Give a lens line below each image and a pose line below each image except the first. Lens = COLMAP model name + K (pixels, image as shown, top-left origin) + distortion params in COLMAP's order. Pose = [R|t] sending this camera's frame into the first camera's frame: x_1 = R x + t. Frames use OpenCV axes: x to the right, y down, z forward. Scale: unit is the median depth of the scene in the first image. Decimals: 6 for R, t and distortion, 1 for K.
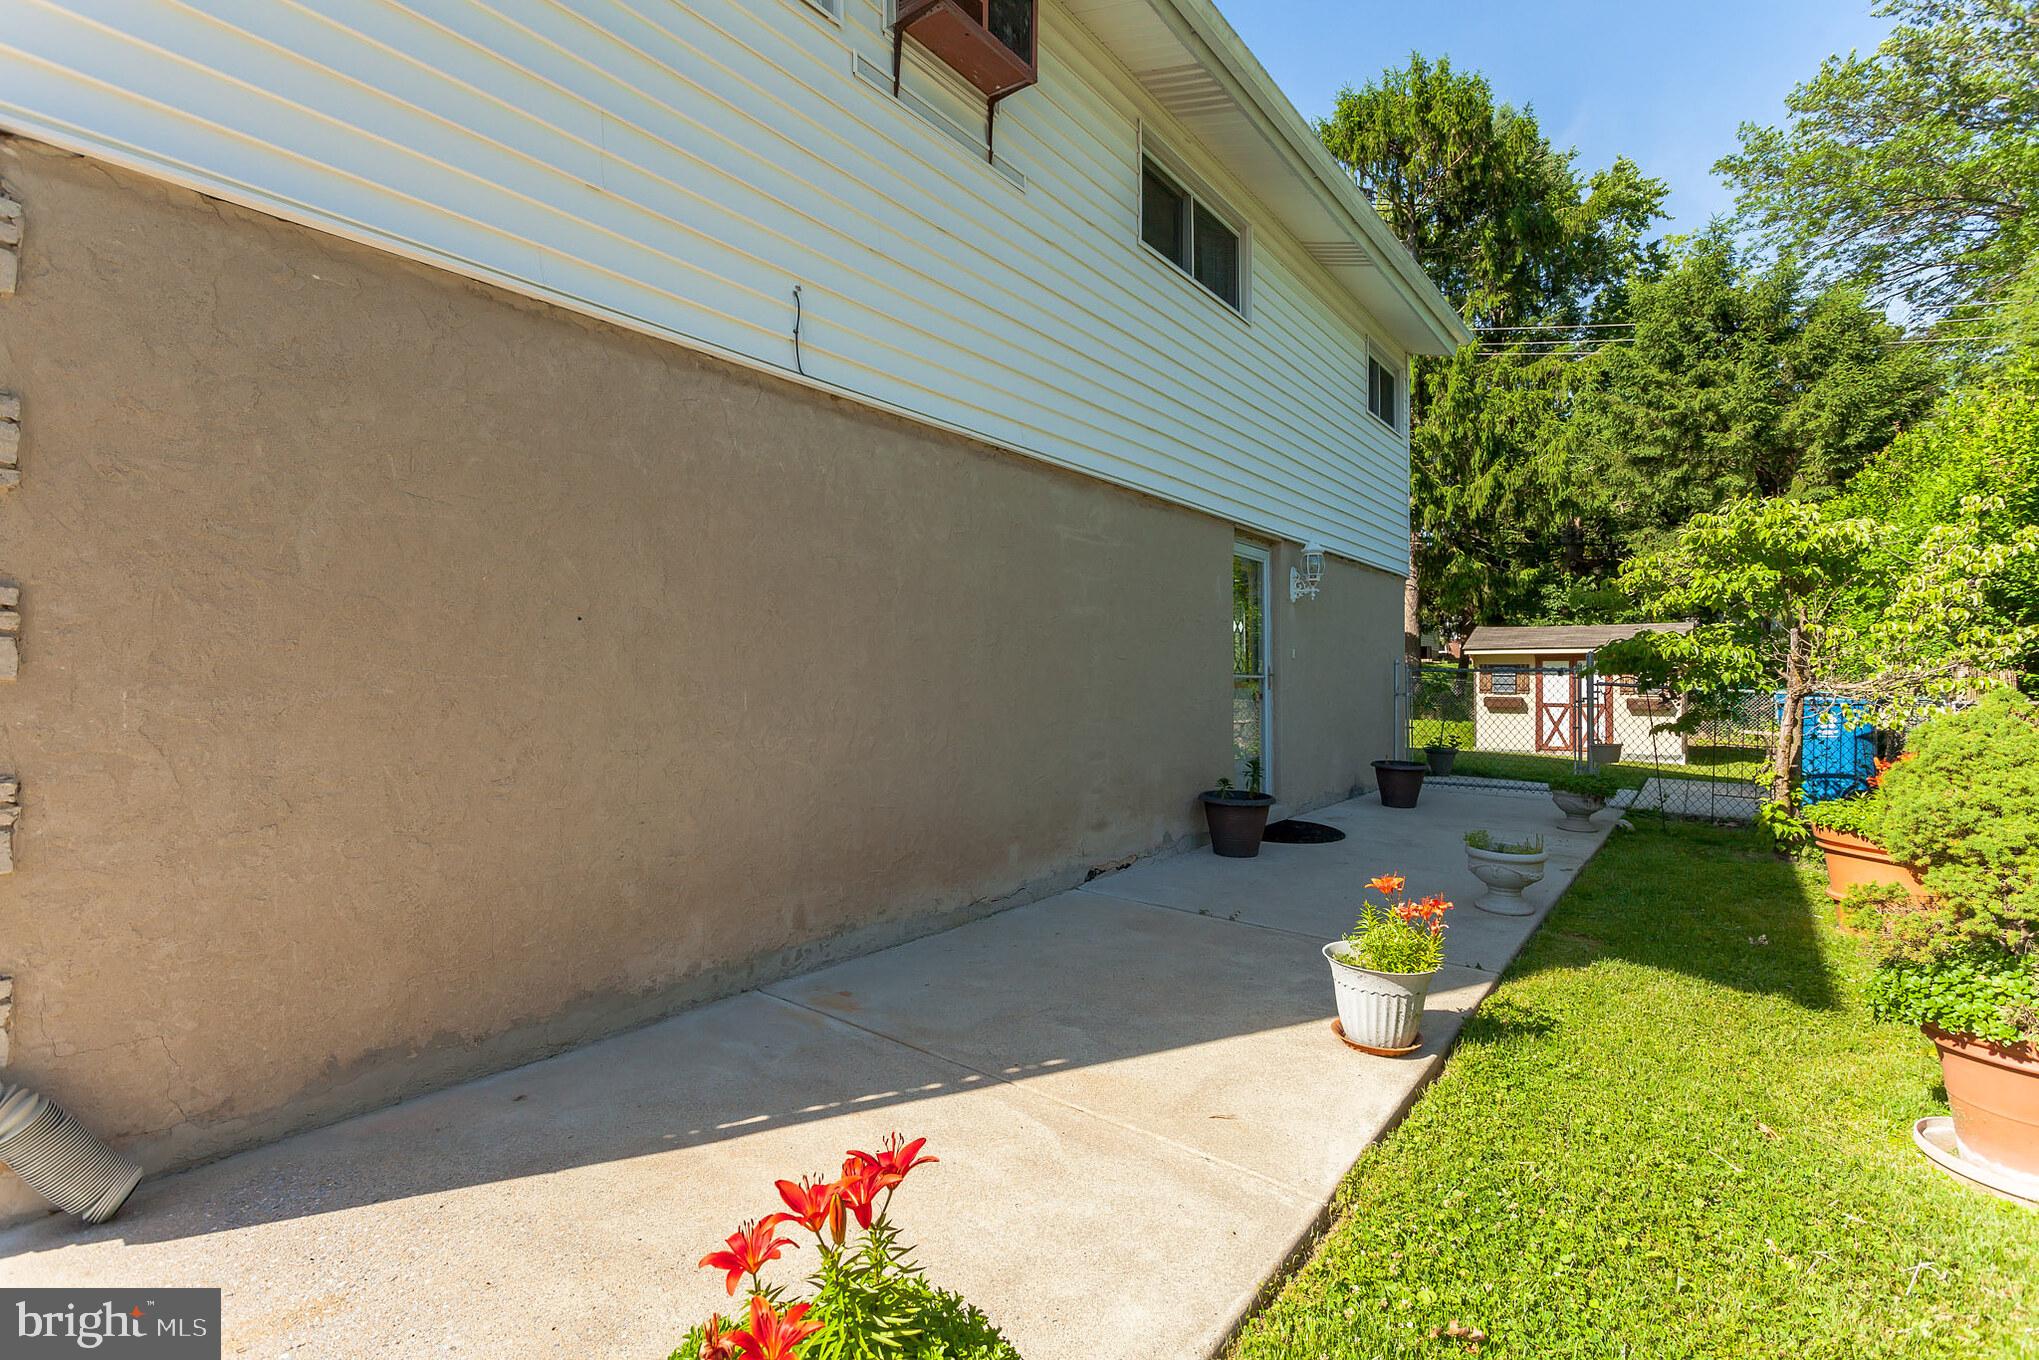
lens RADIAL K [[1012.0, 0, 1028.6], [0, 1012.0, 689.0], [0, 0, 1]] dist [0.014743, -0.000964]
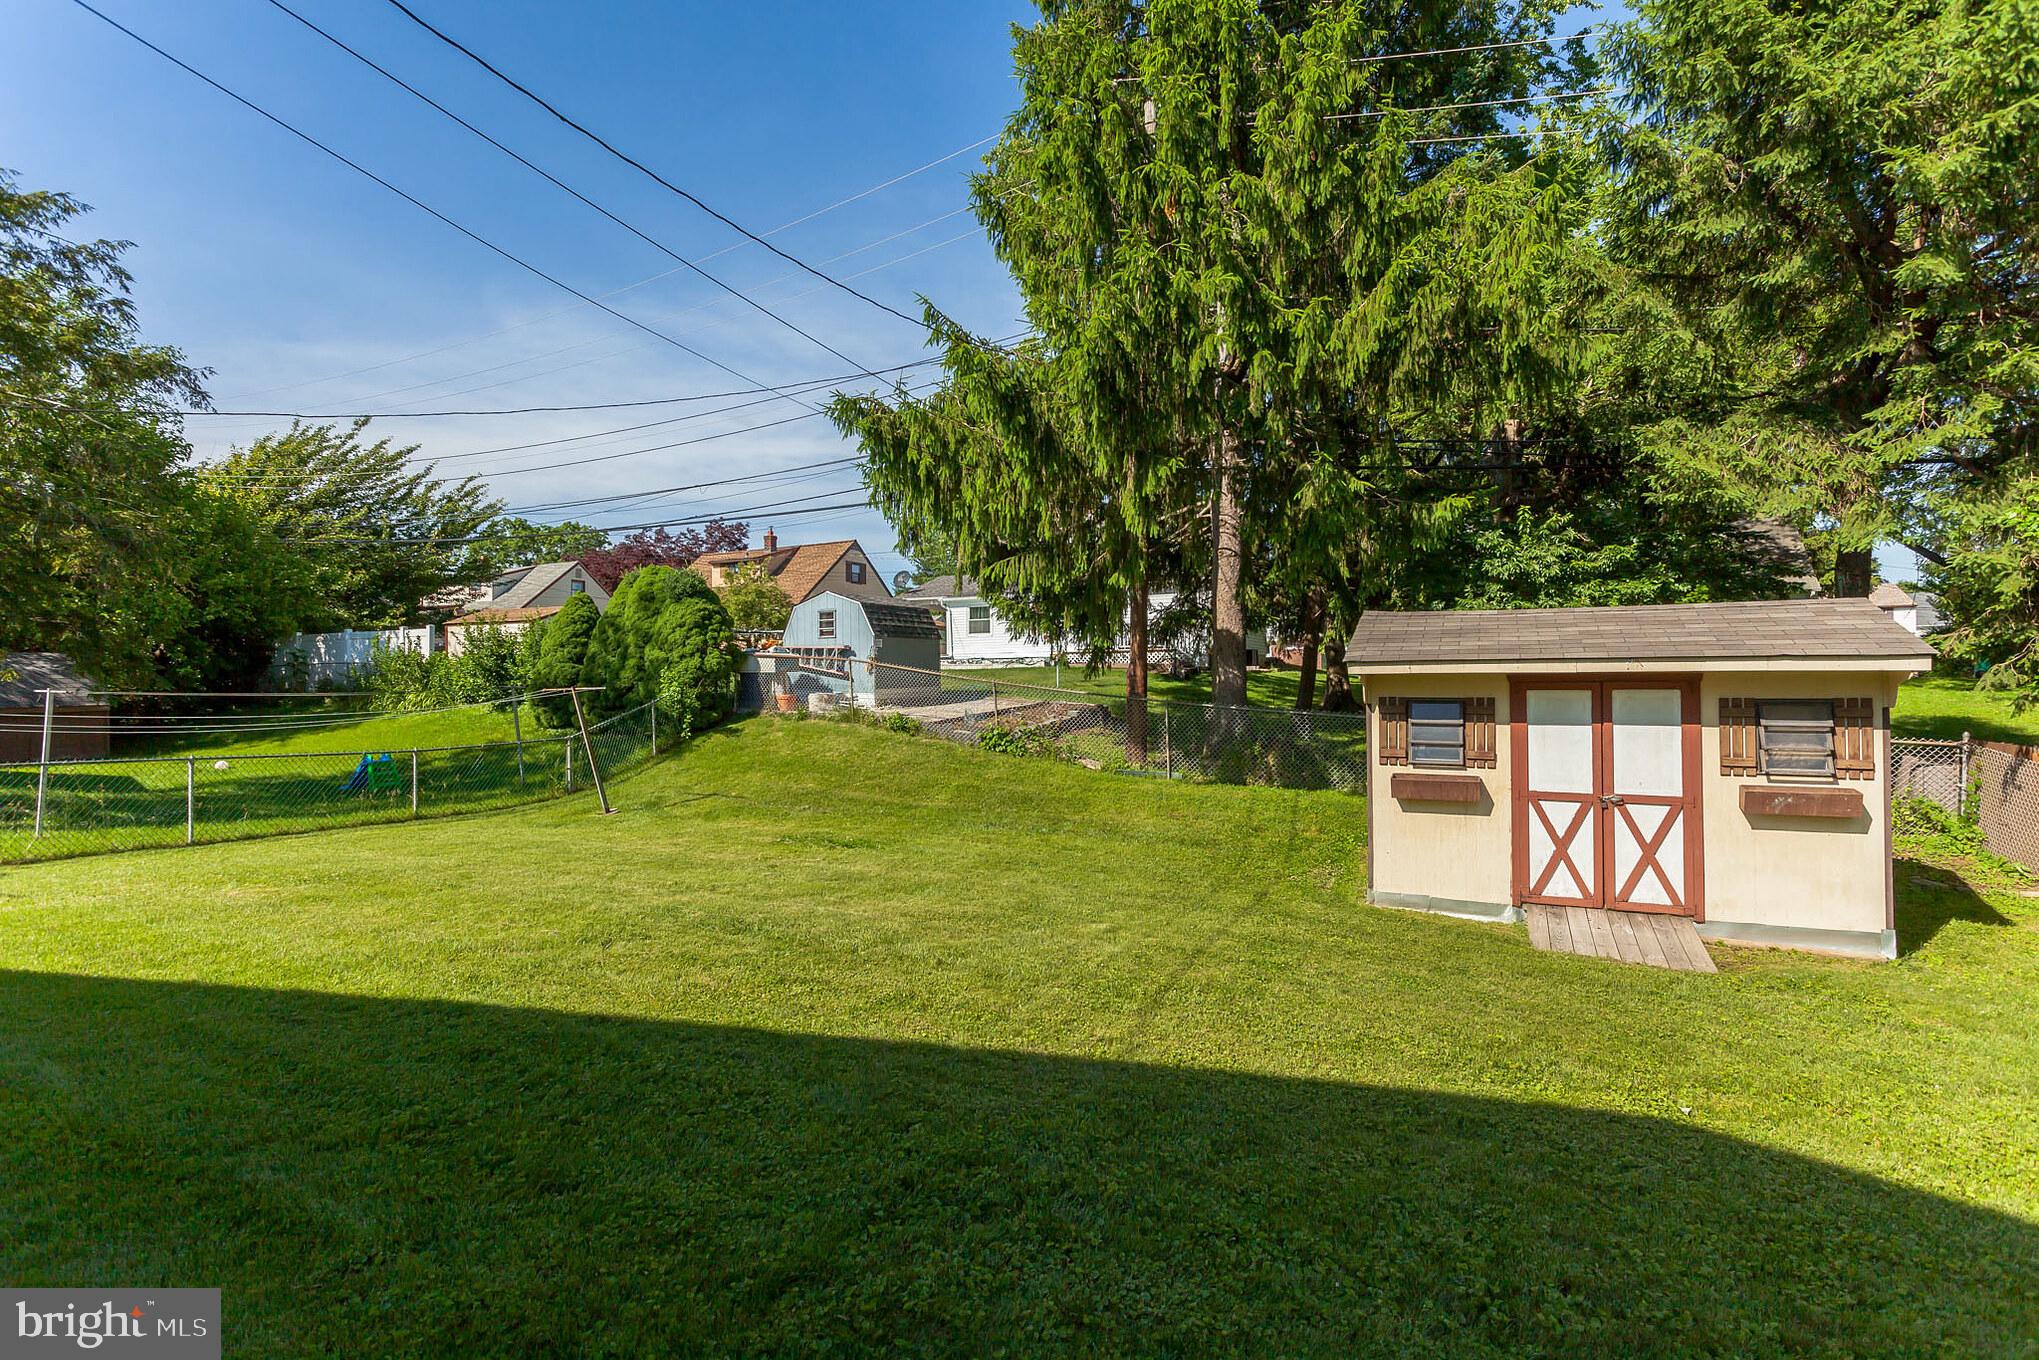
lens RADIAL K [[1012.0, 0, 1011.8], [0, 1012.0, 674.3], [0, 0, 1]] dist [0.014743, -0.000964]
pose [[0.989704, -0.003717, 0.143080, 0.218382], [0.006054, 0.999855, -0.015898, -0.026452], [-0.143001, 0.016601, 0.989583, 0.568175]]
